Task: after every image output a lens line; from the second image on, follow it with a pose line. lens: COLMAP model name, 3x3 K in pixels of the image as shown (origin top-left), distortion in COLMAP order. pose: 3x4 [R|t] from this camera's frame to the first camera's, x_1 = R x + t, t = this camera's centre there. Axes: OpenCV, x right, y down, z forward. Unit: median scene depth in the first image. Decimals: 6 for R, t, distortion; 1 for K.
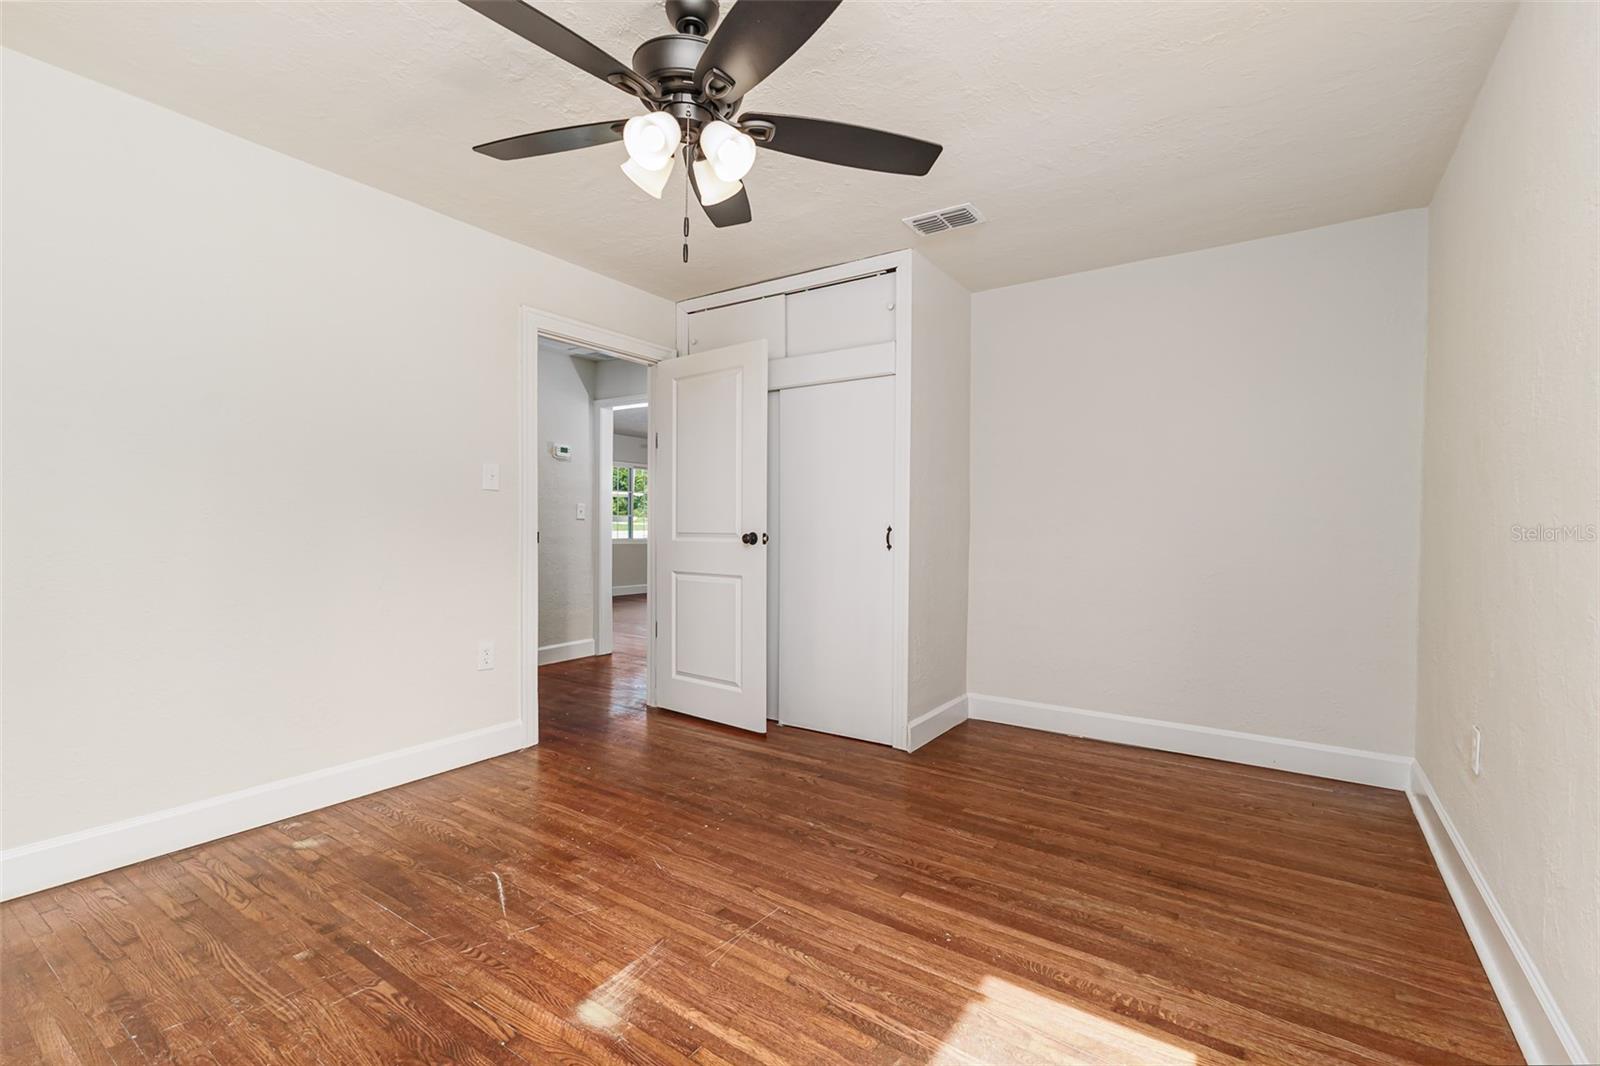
lens RADIAL K [[692.9, 0, 799.6], [0, 692.9, 528.1], [0, 0, 1]] dist [0.008144, -0.003599]
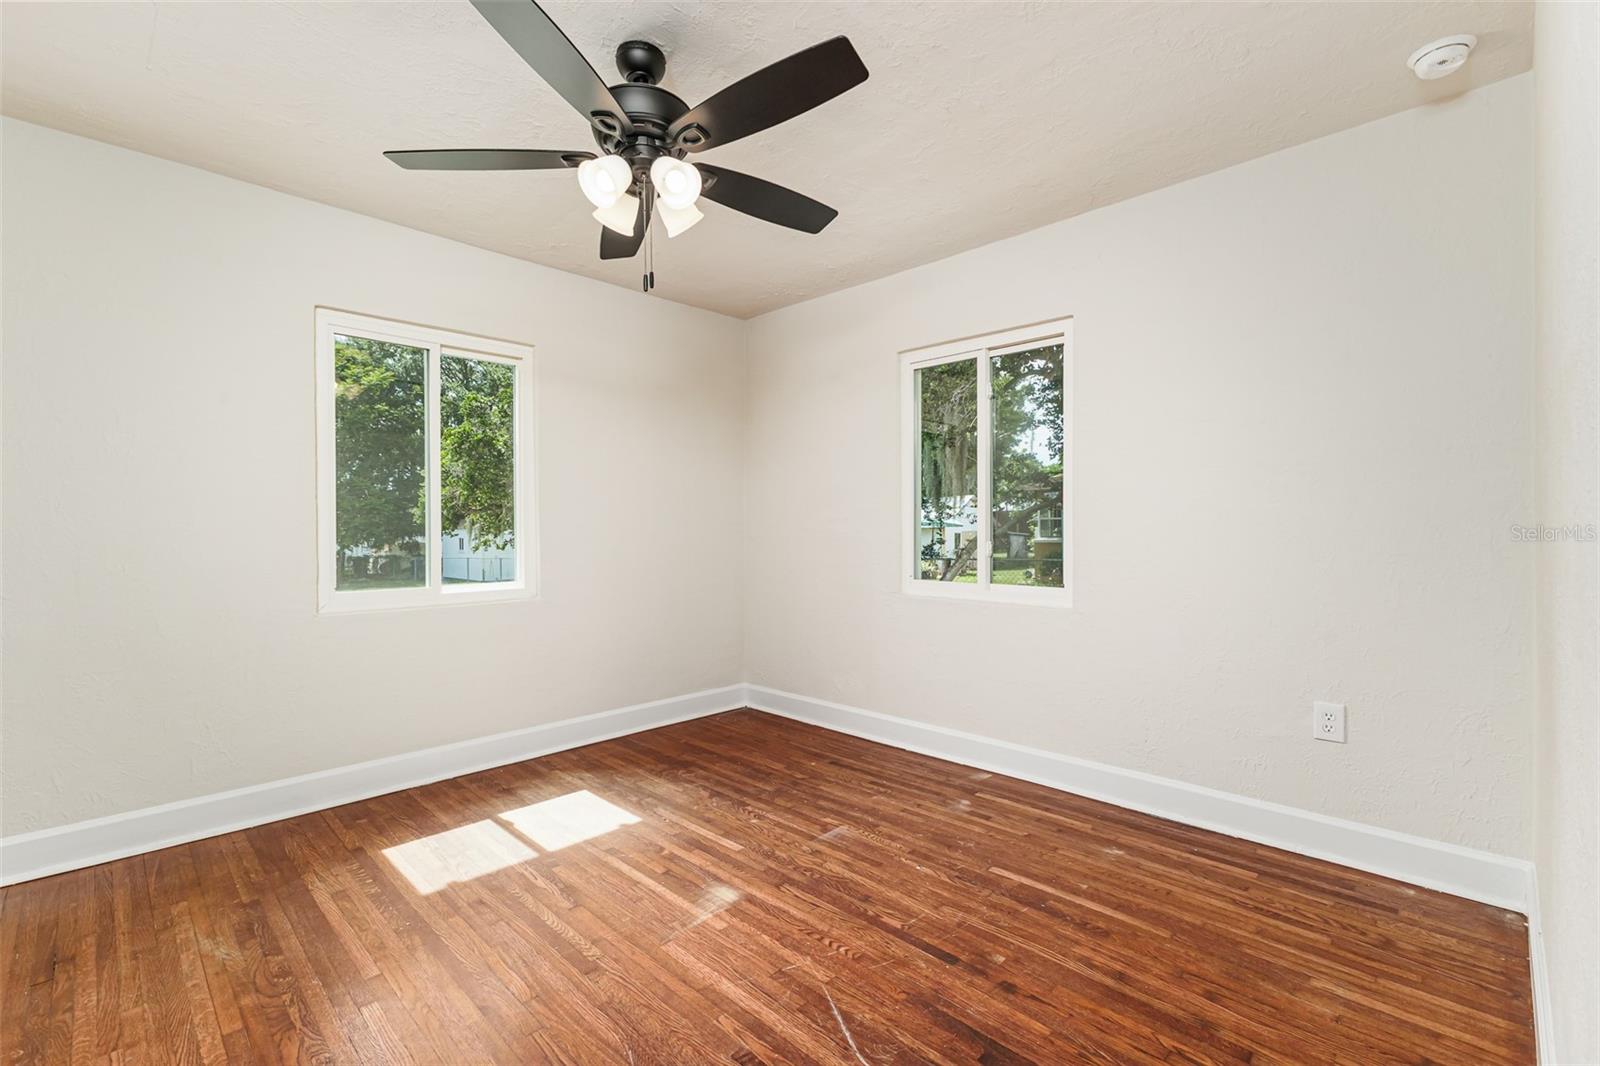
lens RADIAL K [[692.9, 0, 799.8], [0, 692.9, 529.4], [0, 0, 1]] dist [0.008144, -0.003599]
pose [[-0.981678, -0.005669, 0.190465, -0.618638], [-0.003278, 0.999912, 0.012867, -0.035624], [-0.190521, 0.012007, -0.981610, 2.060887]]
